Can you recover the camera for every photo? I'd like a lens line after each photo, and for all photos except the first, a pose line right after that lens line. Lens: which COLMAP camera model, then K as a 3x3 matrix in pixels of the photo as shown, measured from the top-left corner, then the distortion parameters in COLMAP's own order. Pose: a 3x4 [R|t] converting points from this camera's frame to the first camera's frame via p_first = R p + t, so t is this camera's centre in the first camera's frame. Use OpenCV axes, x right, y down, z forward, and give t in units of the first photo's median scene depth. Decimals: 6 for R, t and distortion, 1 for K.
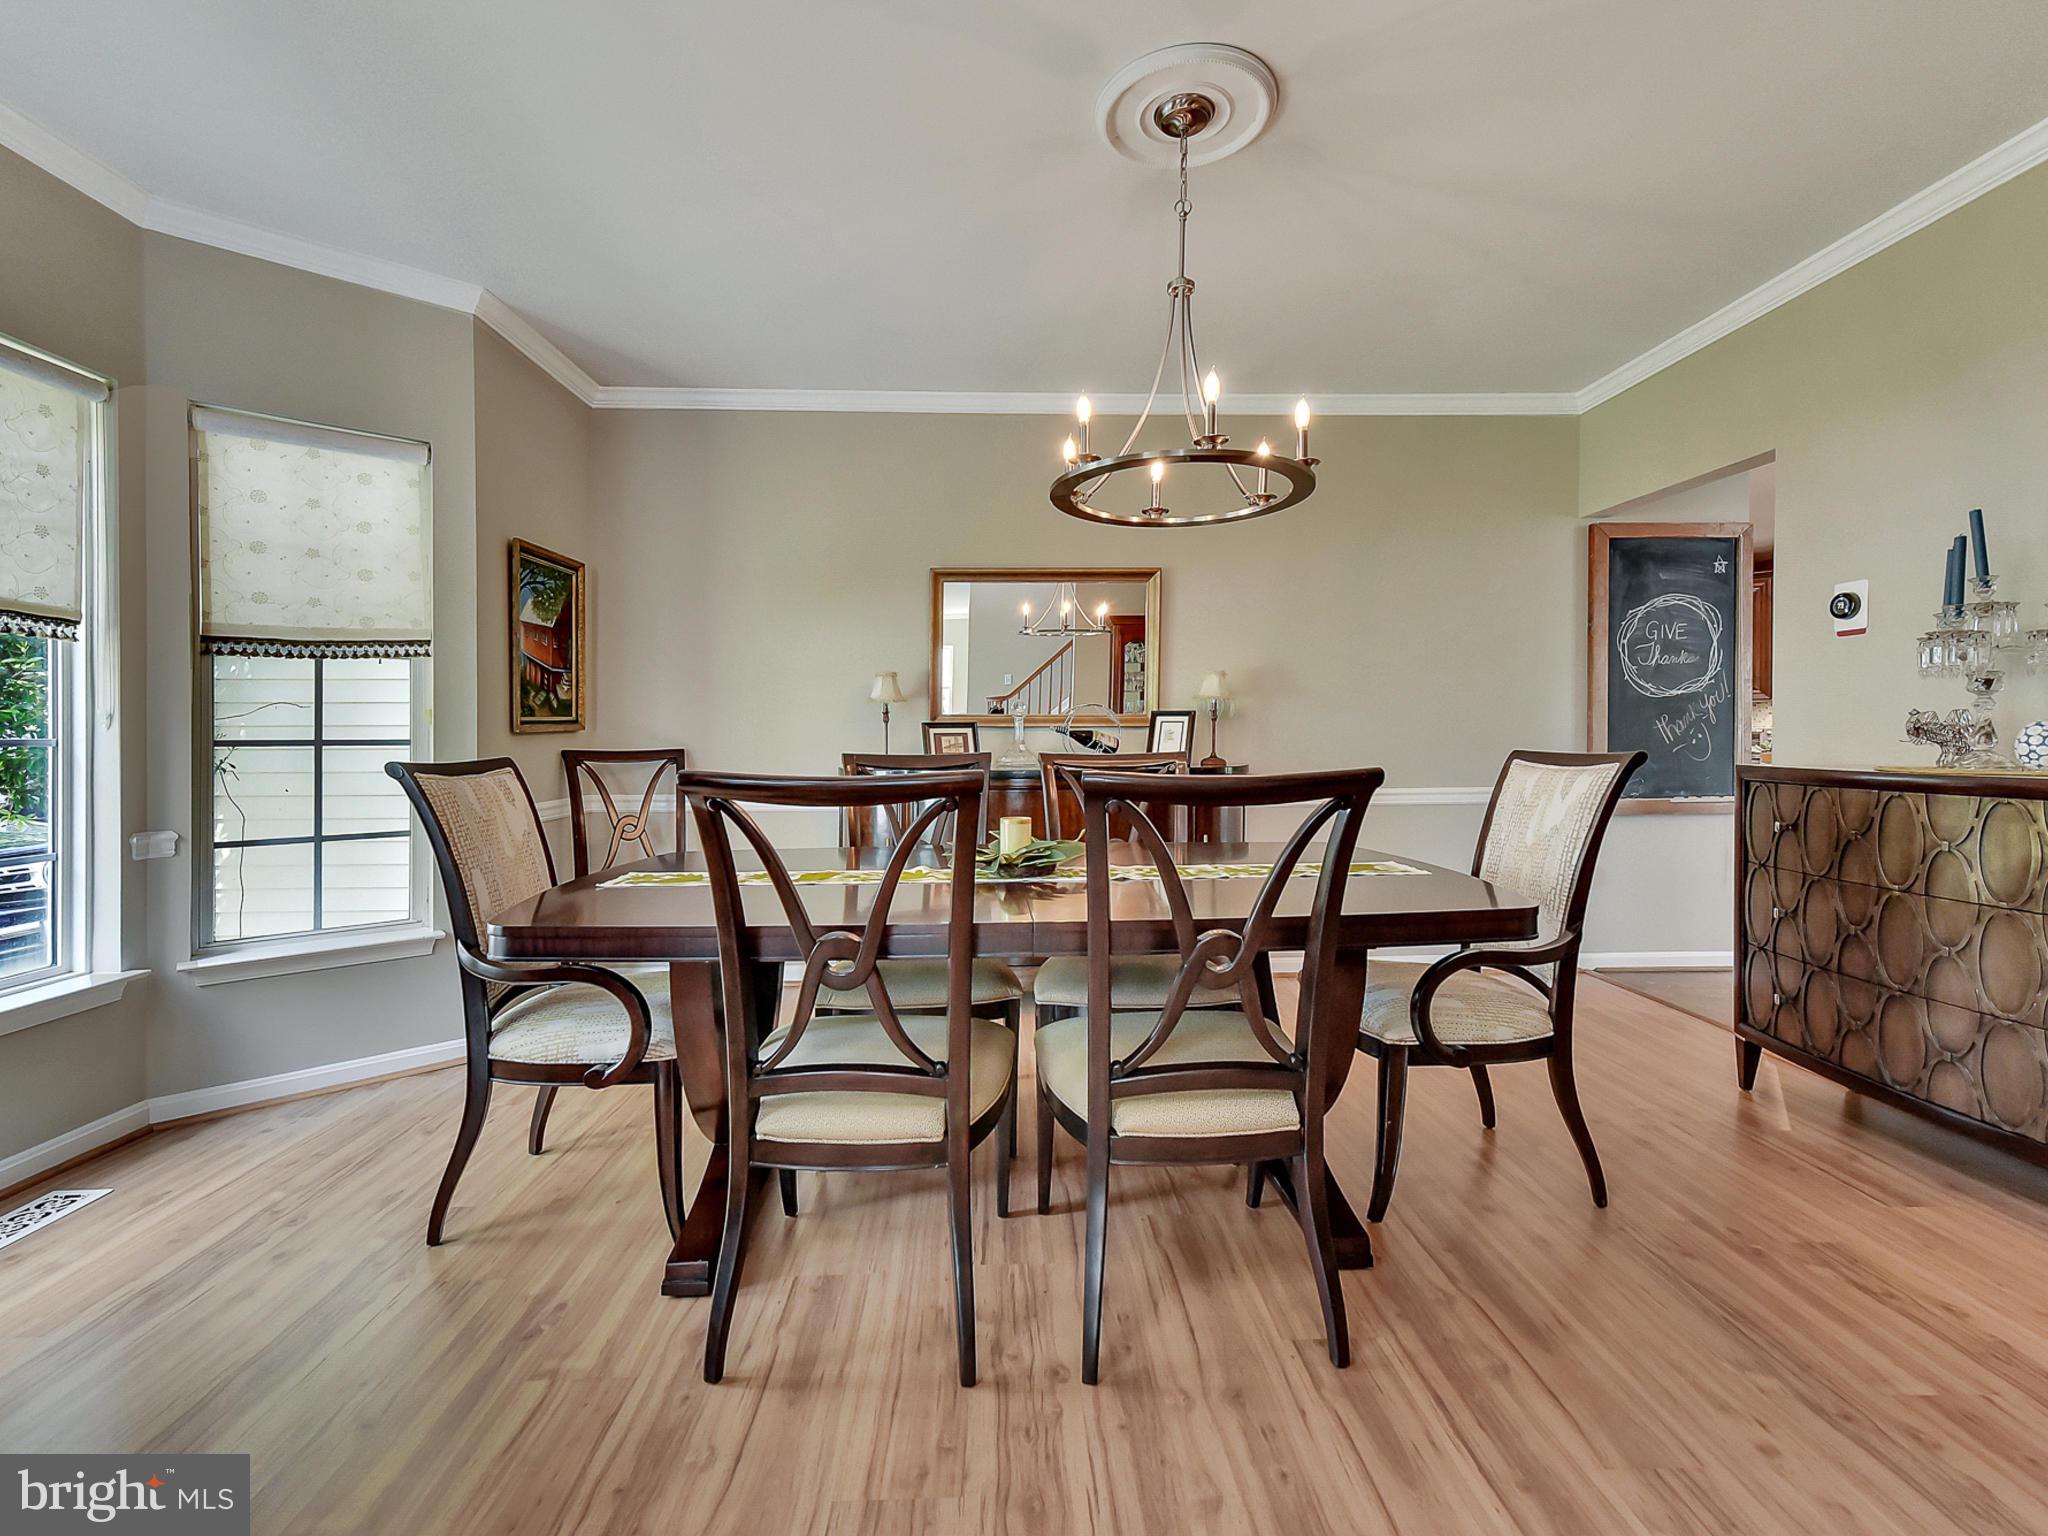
lens RADIAL K [[870.9, 0, 1024.2], [0, 870.9, 742.3], [0, 0, 1]] dist [0.014970, -0.000661]
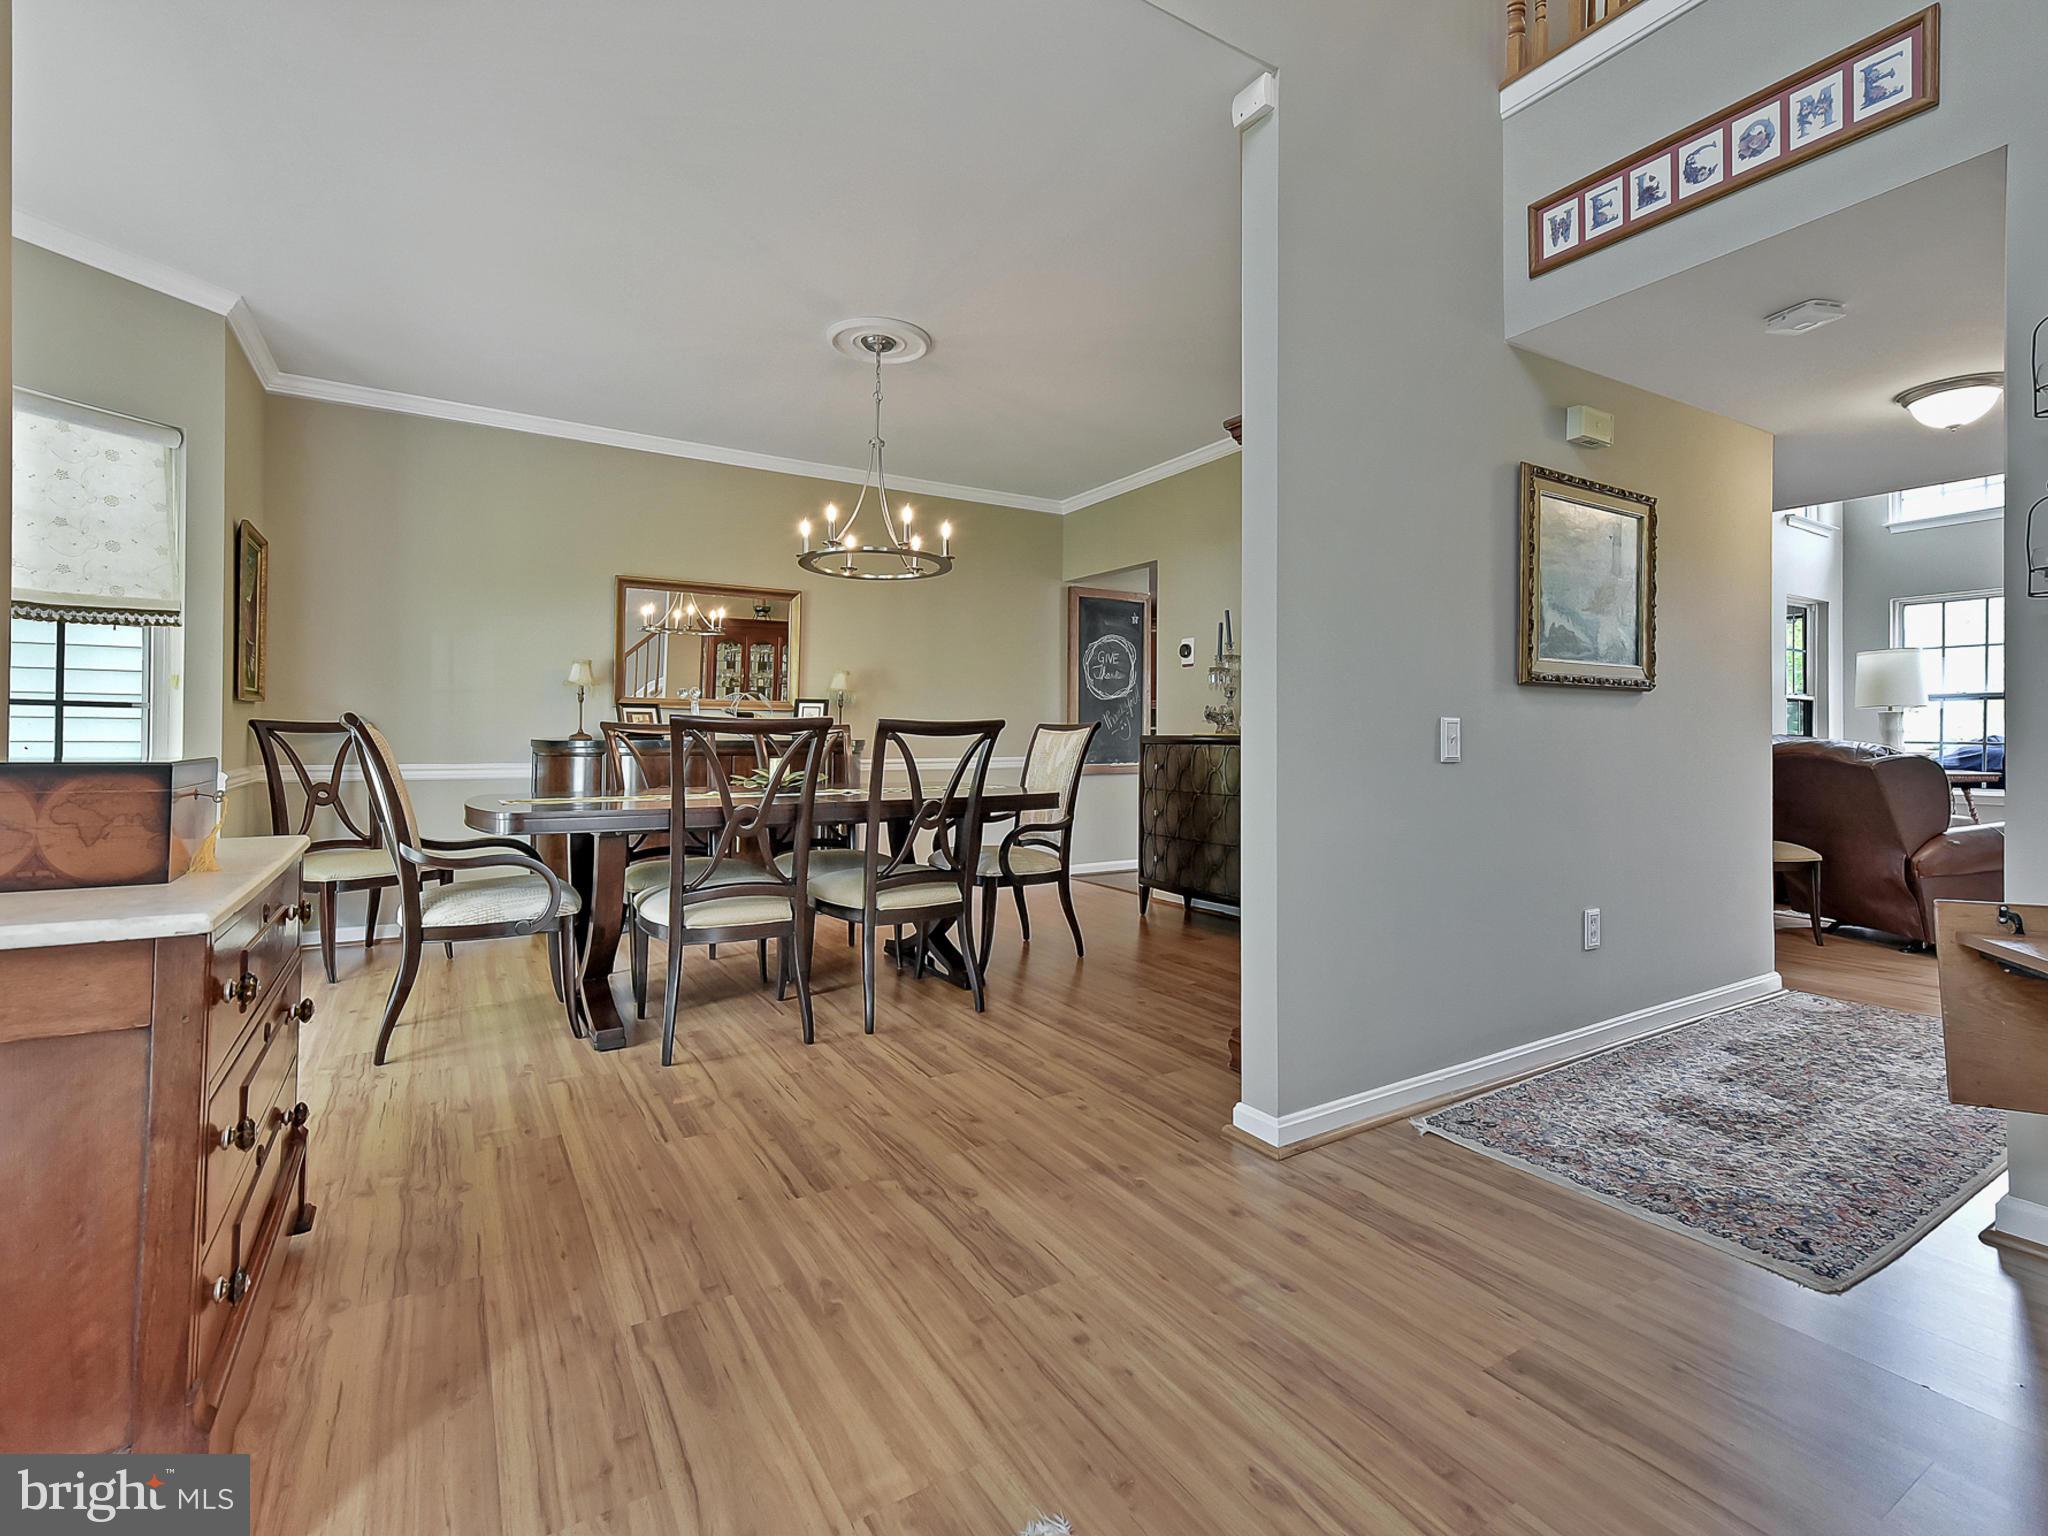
lens RADIAL K [[920.6, 0, 997.7], [0, 920.6, 736.9], [0, 0, 1]] dist [0.015987, -0.001180]
pose [[0.871079, 0.007302, 0.491088, -0.384078], [-0.002202, 0.999937, -0.010962, 0.051262], [-0.491138, 0.008467, 0.871041, -0.518882]]
